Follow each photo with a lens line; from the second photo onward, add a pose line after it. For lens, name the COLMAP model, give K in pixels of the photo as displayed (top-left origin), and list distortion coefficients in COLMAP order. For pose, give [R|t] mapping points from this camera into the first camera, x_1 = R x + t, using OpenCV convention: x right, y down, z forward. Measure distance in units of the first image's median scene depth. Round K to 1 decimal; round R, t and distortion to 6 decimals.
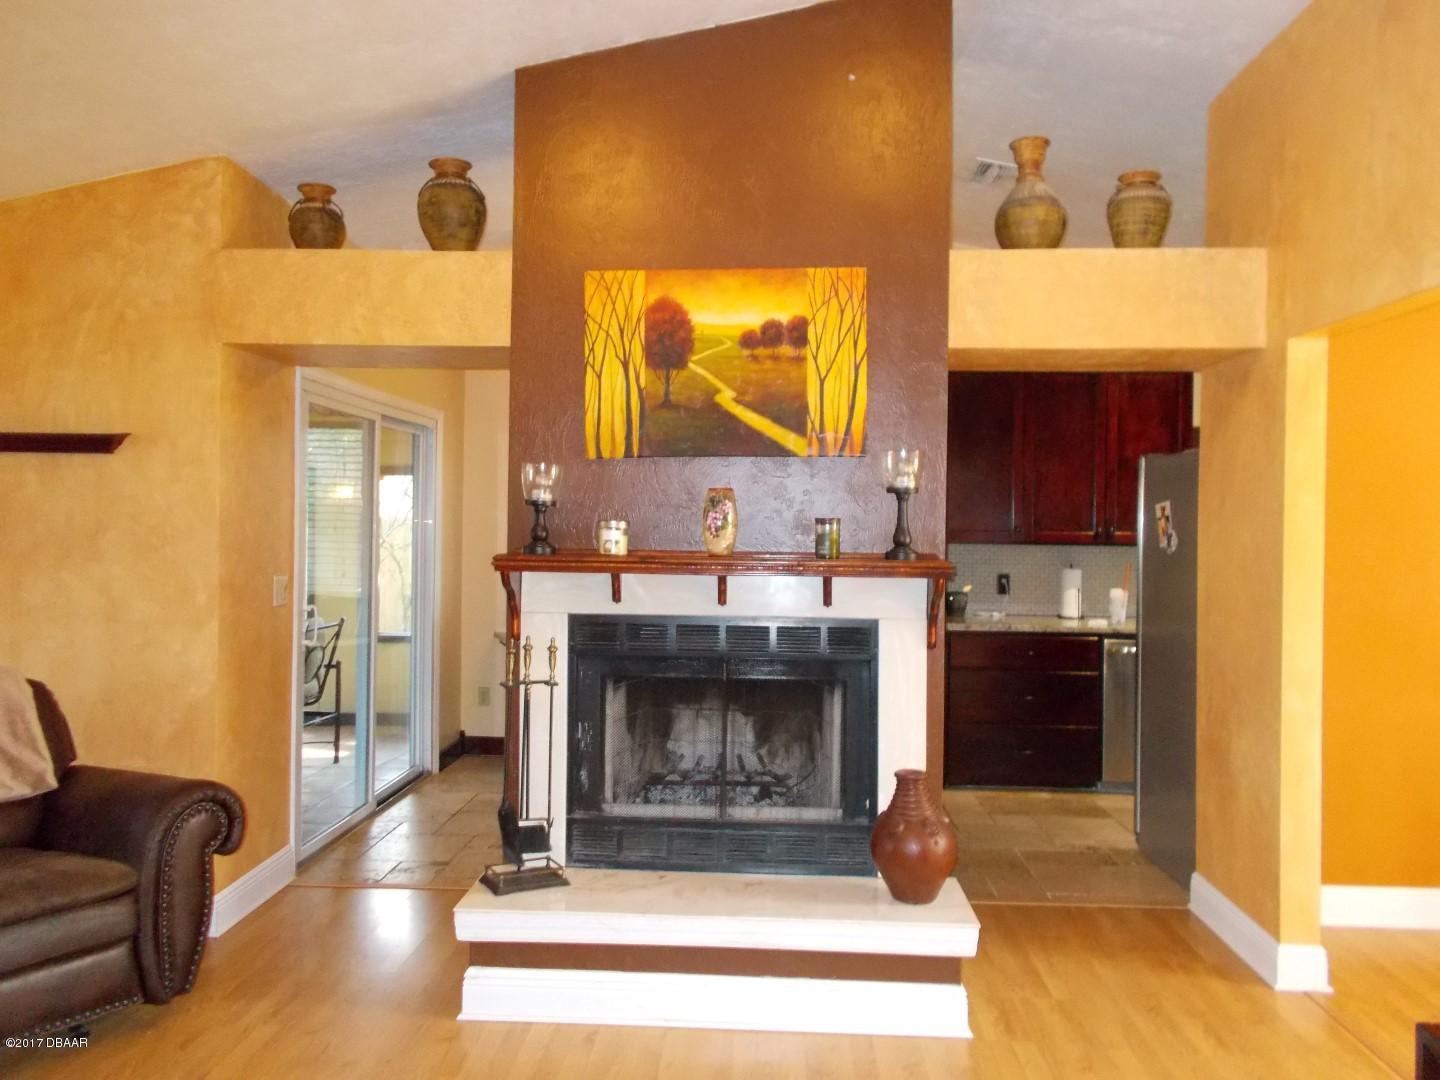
lens RADIAL K [[1133.9, 0, 720.6], [0, 1133.9, 527.5], [0, 0, 1]] dist [0.026732, -0.032103]
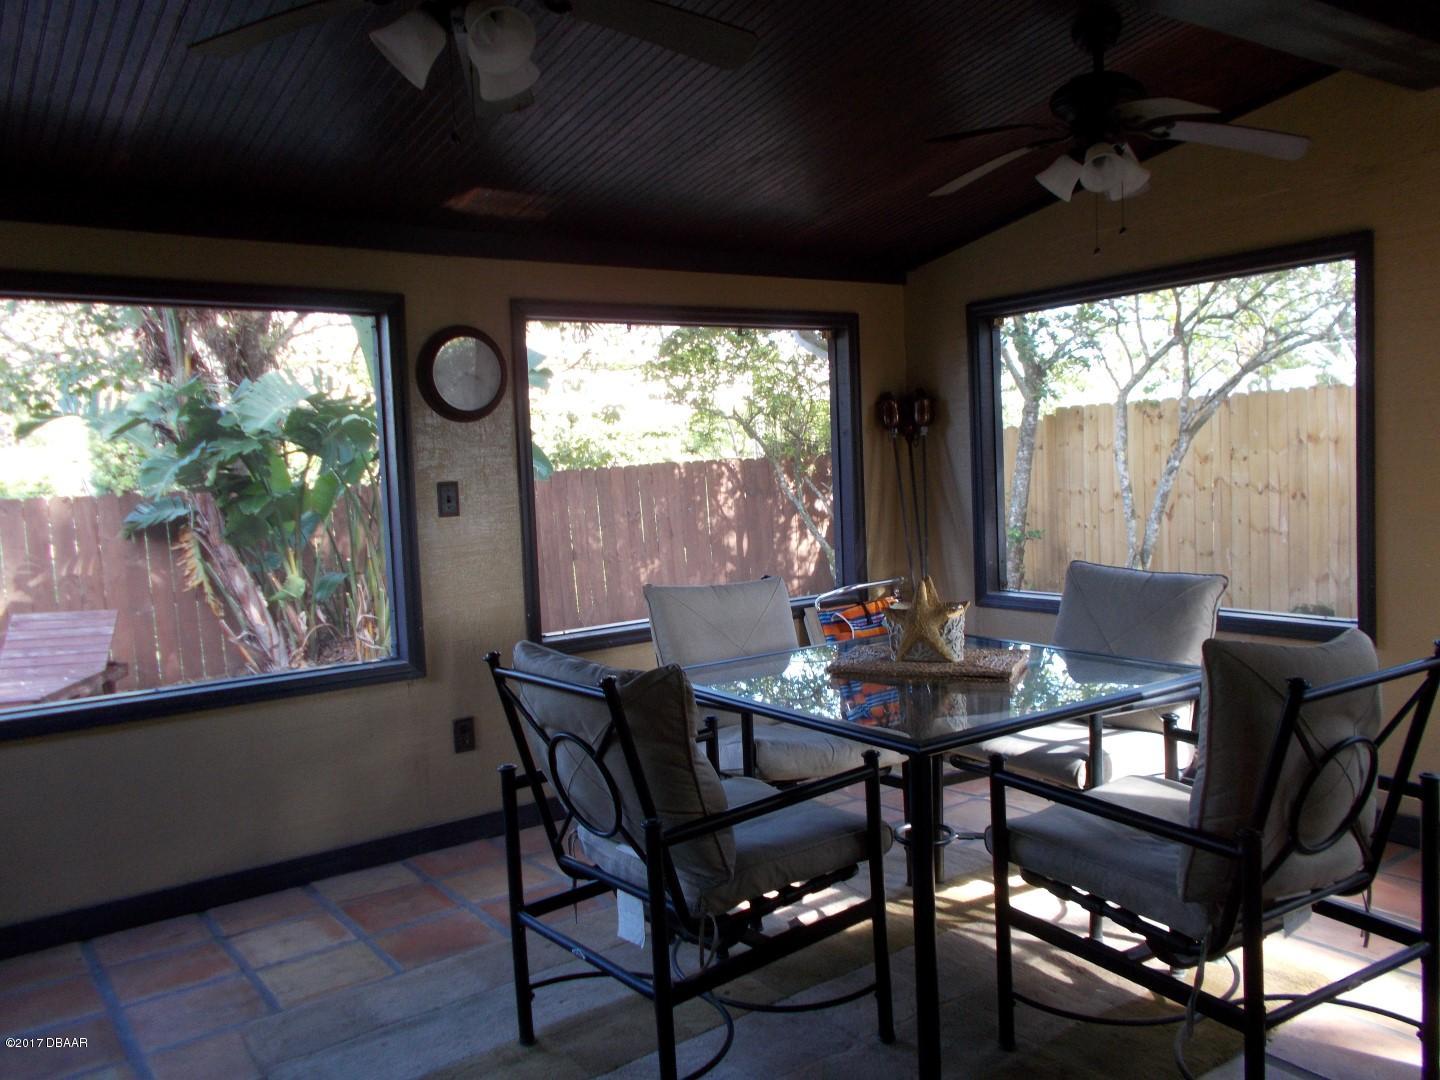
lens RADIAL K [[1133.9, 0, 720.6], [0, 1133.9, 527.5], [0, 0, 1]] dist [0.026732, -0.032103]
pose [[0.627707, 0.018241, -0.778236, -0.437207], [0.047640, 0.996951, 0.061793, 0.047288], [0.776991, -0.075863, 0.624924, 1.328771]]
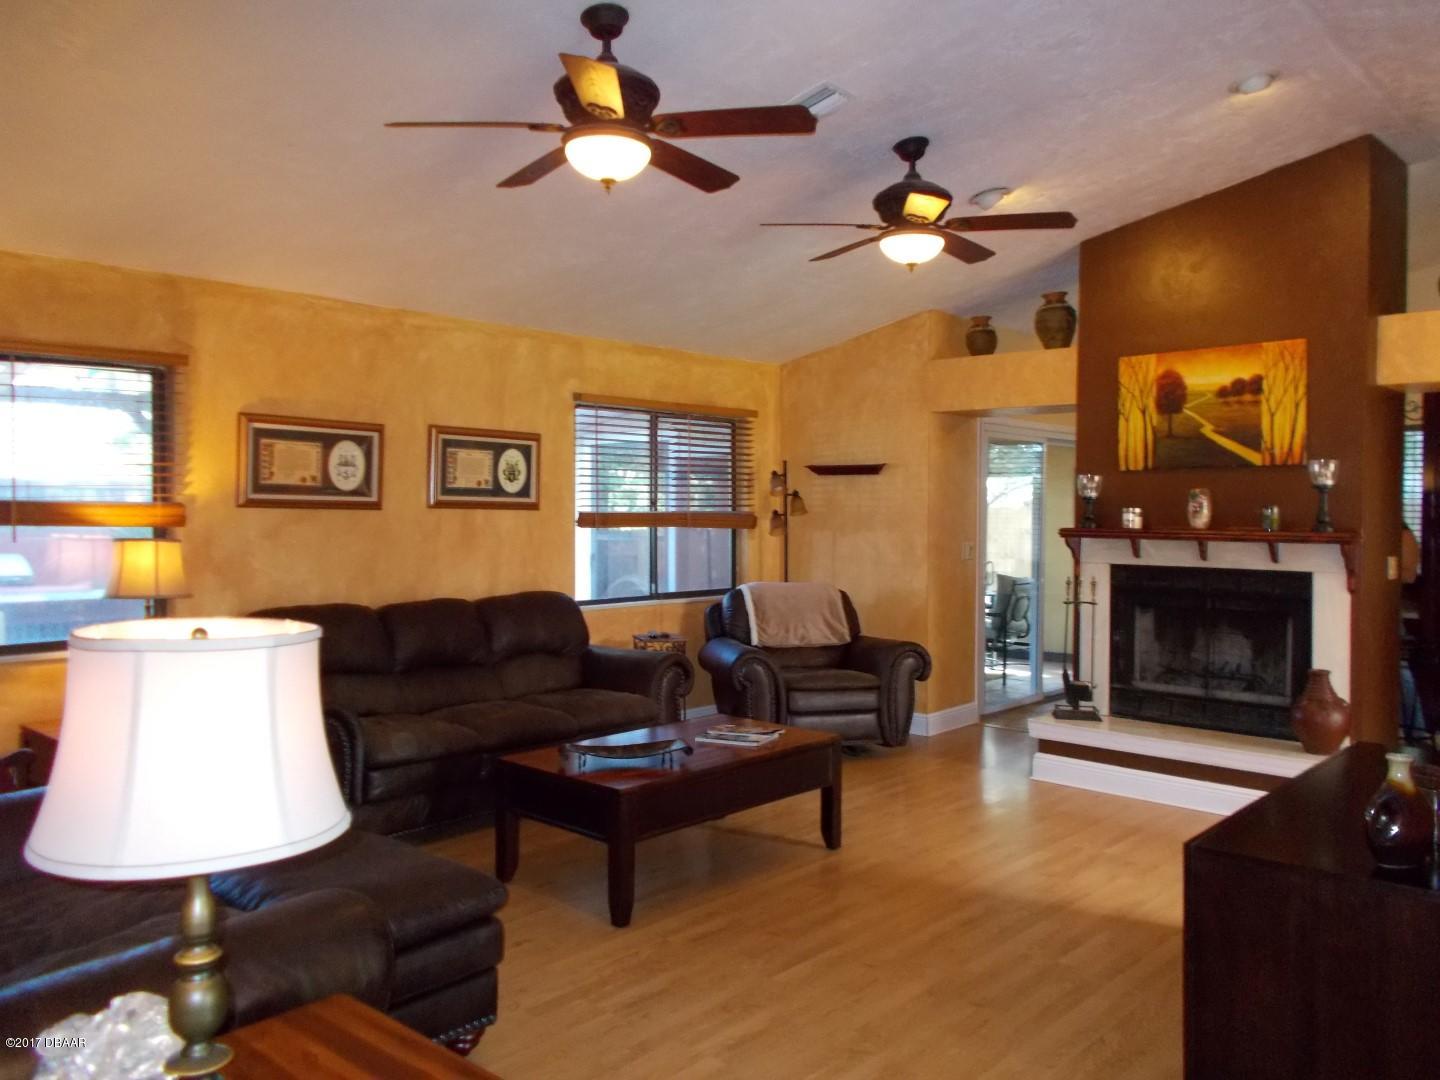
lens RADIAL K [[1109.1, 0, 720.0], [0, 1109.1, 540.0], [0, 0, 1]] dist [0.021255, -0.001117]
pose [[0.769714, 0.011301, -0.638288, 0.474119], [0.001897, 0.999798, 0.019990, 0.006972], [0.638385, -0.016597, 0.769538, -0.631482]]
